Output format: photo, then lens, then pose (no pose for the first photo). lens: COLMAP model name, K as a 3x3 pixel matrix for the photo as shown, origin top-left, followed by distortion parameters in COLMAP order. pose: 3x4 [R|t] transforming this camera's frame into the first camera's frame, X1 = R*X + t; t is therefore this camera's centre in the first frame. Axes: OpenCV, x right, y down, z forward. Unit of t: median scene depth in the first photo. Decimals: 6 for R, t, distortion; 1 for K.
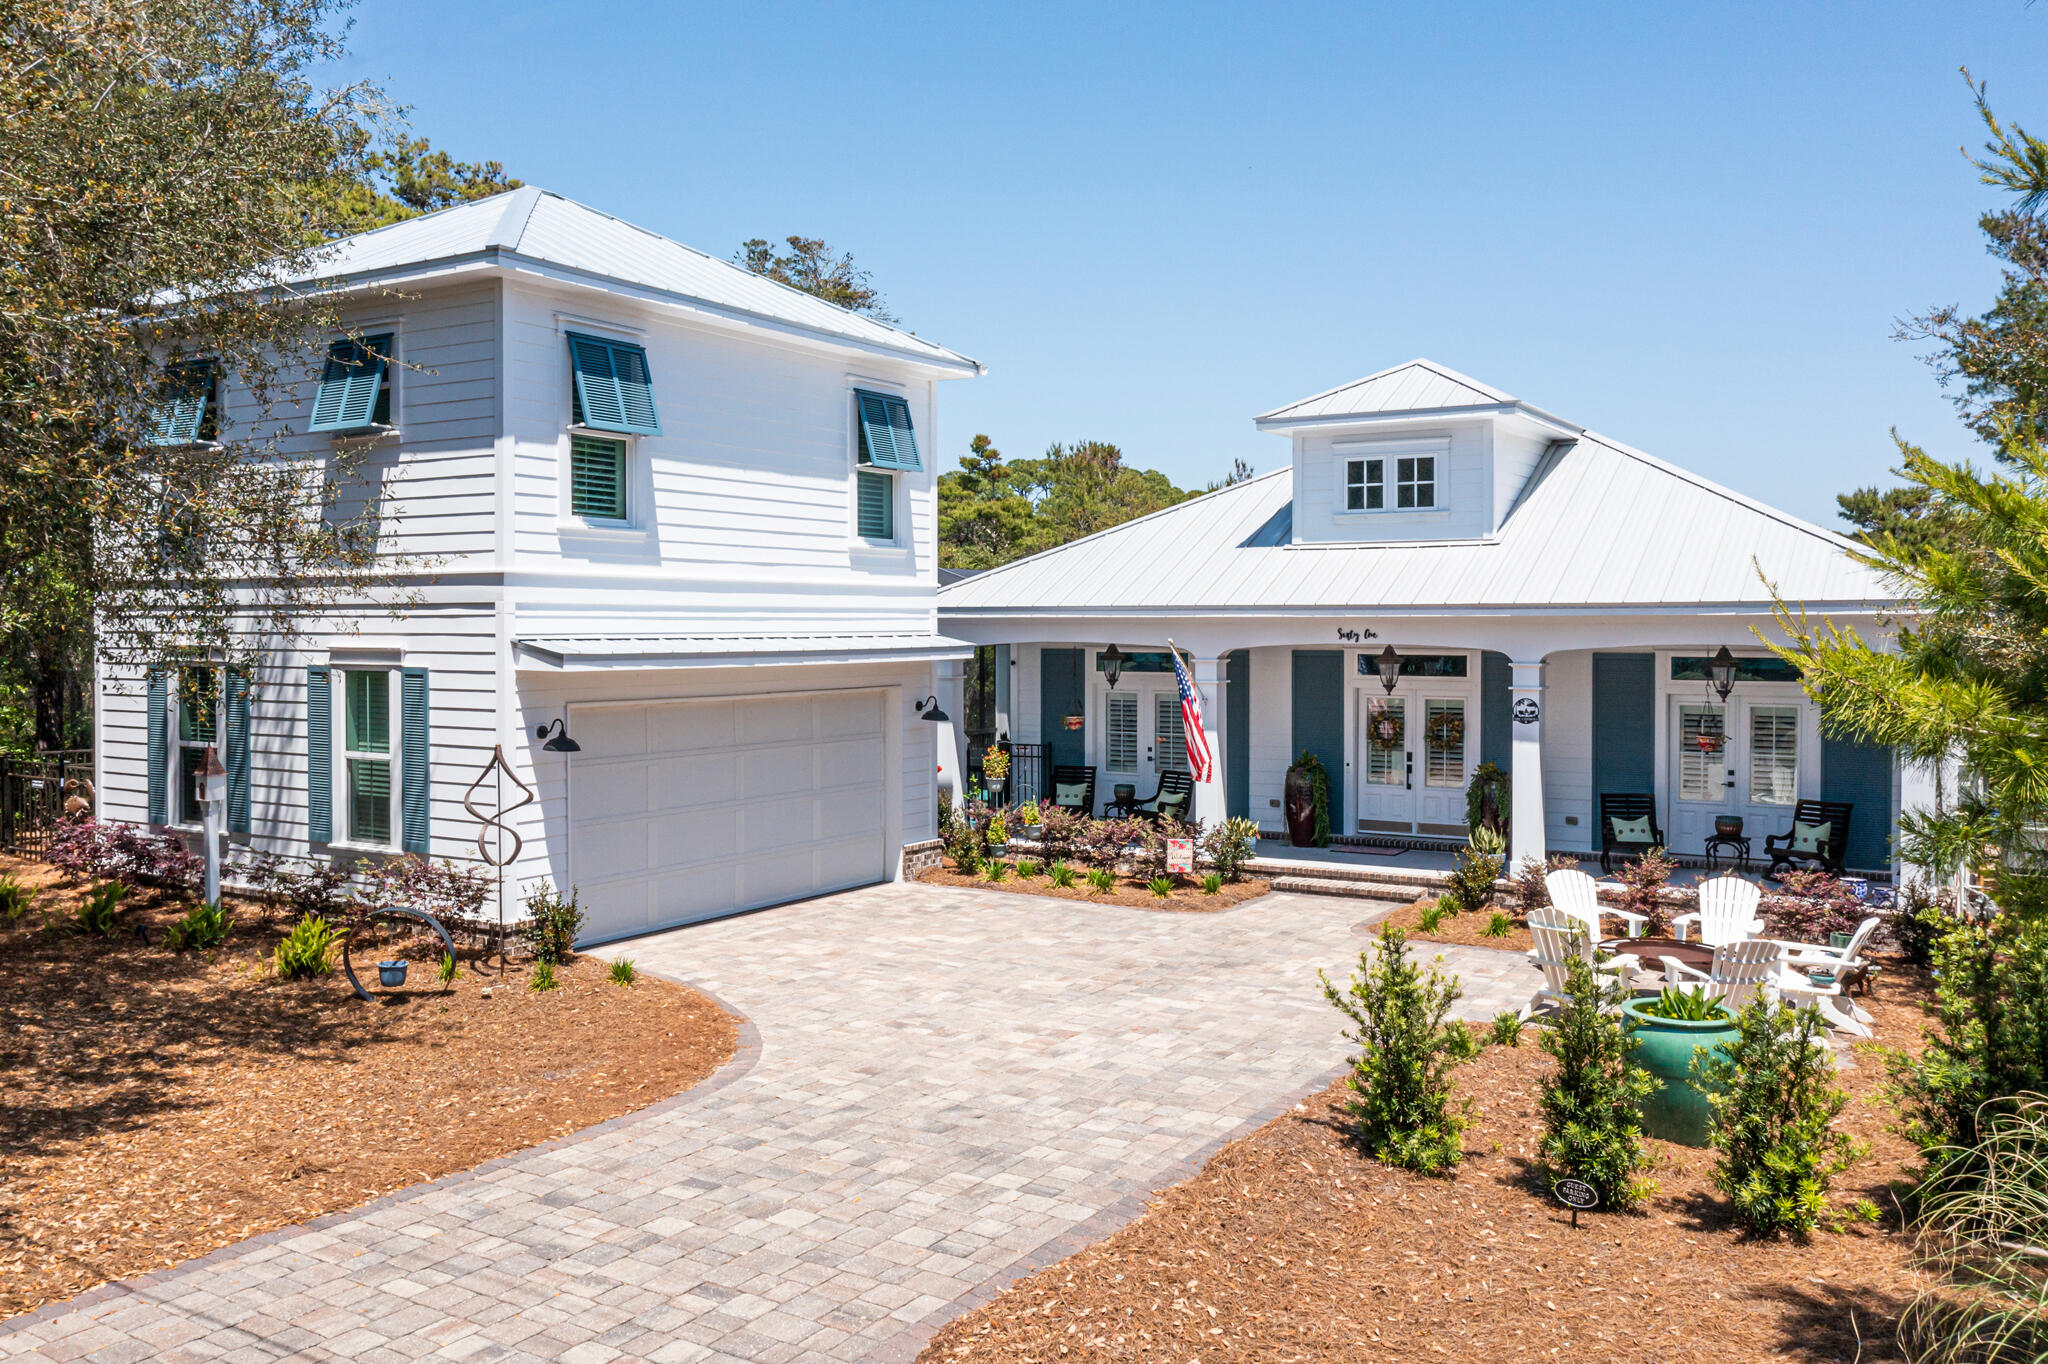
lens RADIAL K [[1671.8, 0, 1023.0], [0, 1671.8, 616.8], [0, 0, 1]] dist [-0.028830, 0.009075]
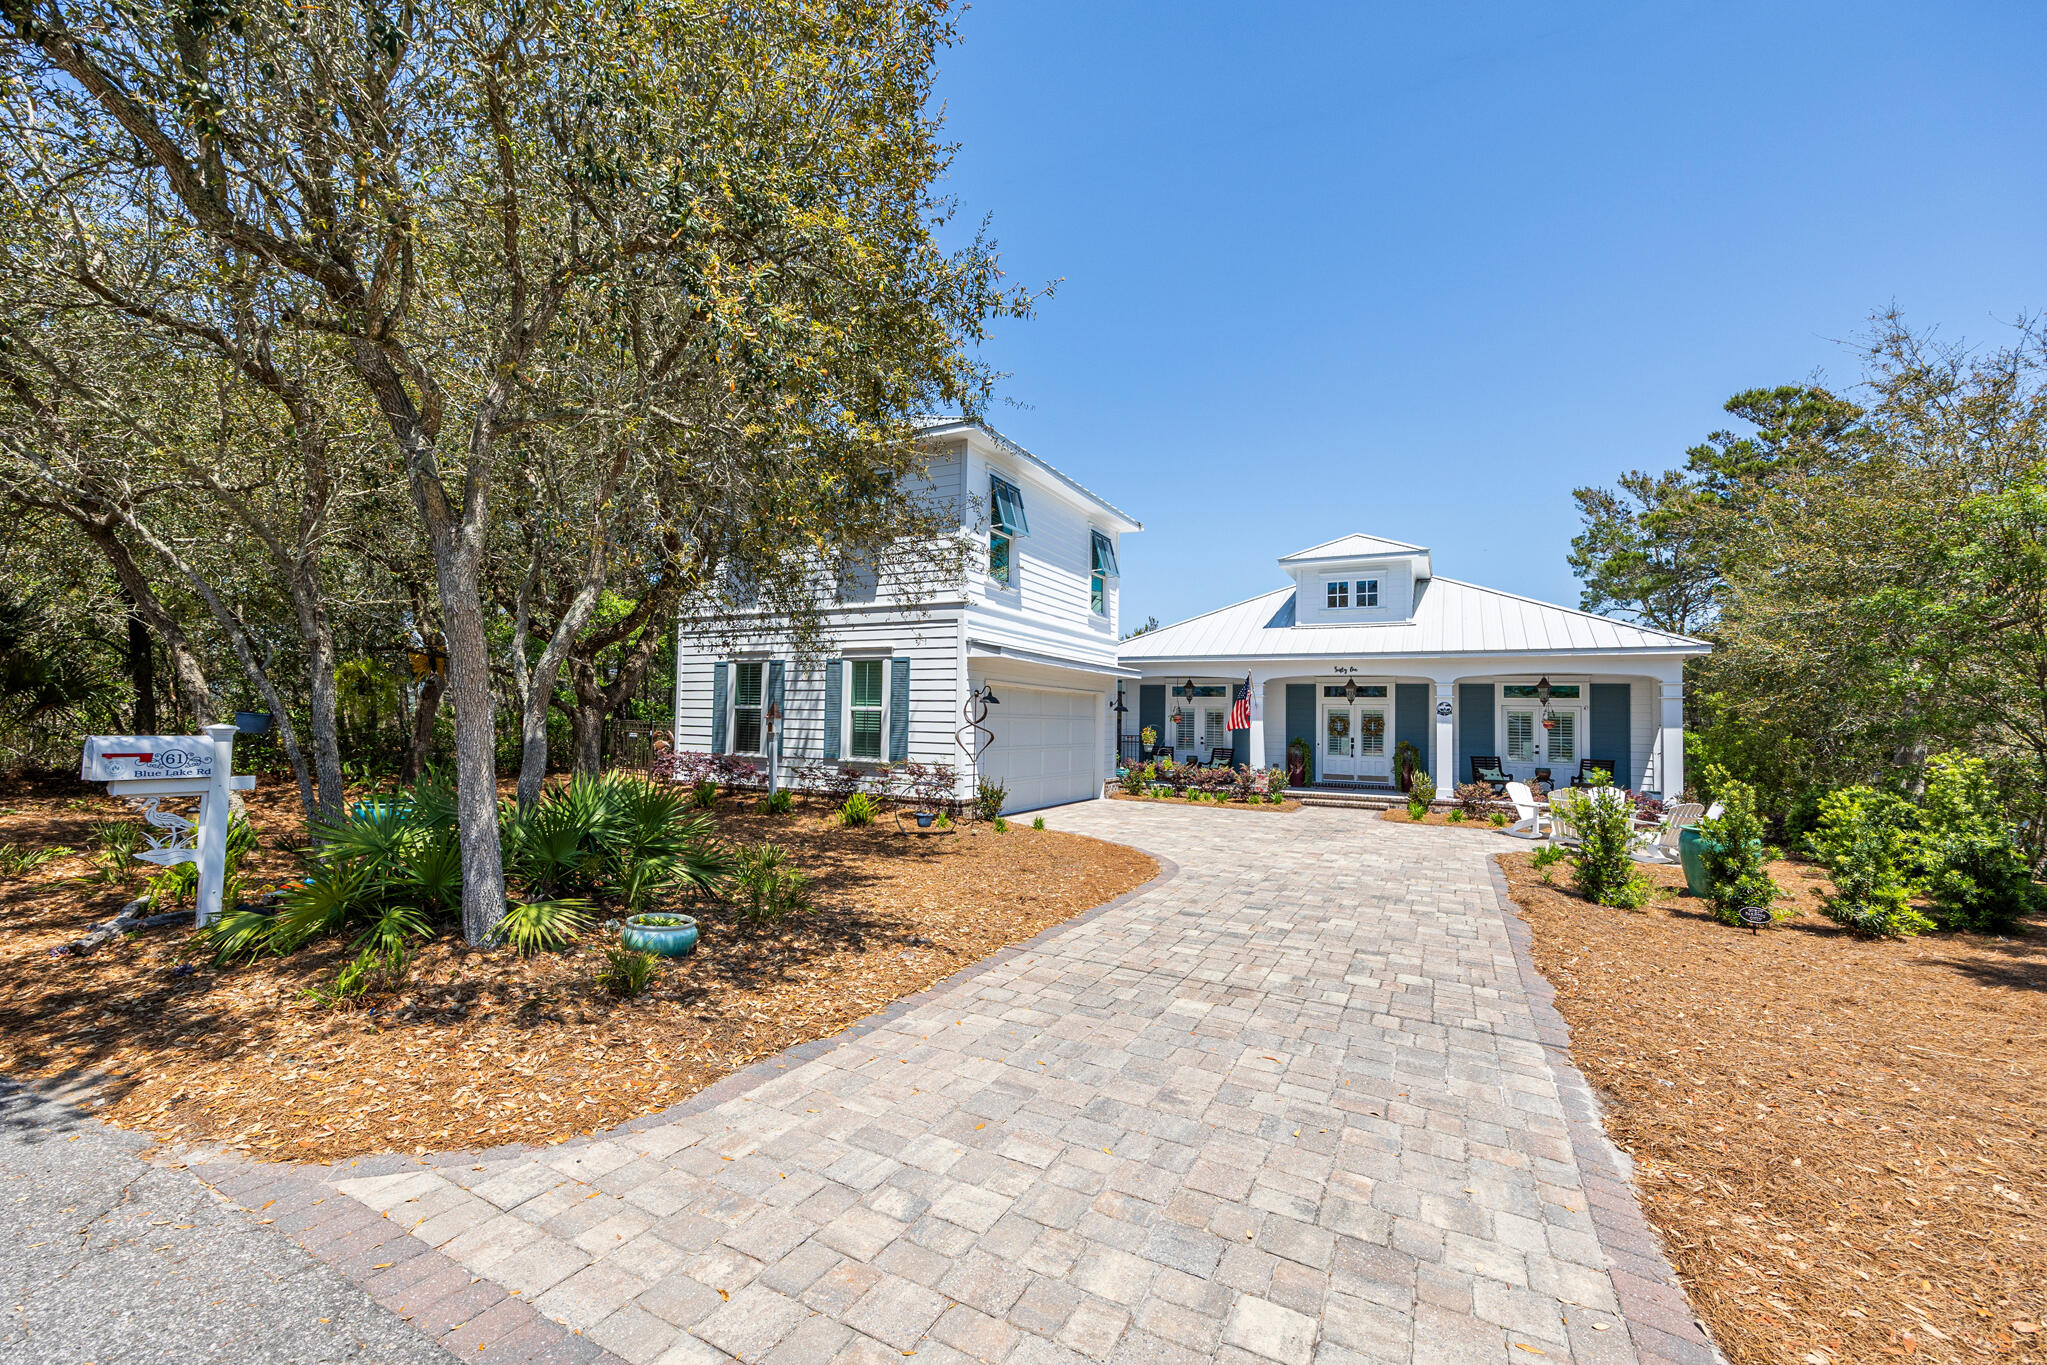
lens RADIAL K [[833.7, 0, 1022.4], [0, 833.7, 672.6], [0, 0, 1]] dist [-0.002506, -0.000198]
pose [[0.997932, 0.020668, 0.060864, -0.225903], [-0.017331, 0.998344, -0.054849, 0.072884], [-0.061897, 0.053681, 0.996638, 0.080550]]
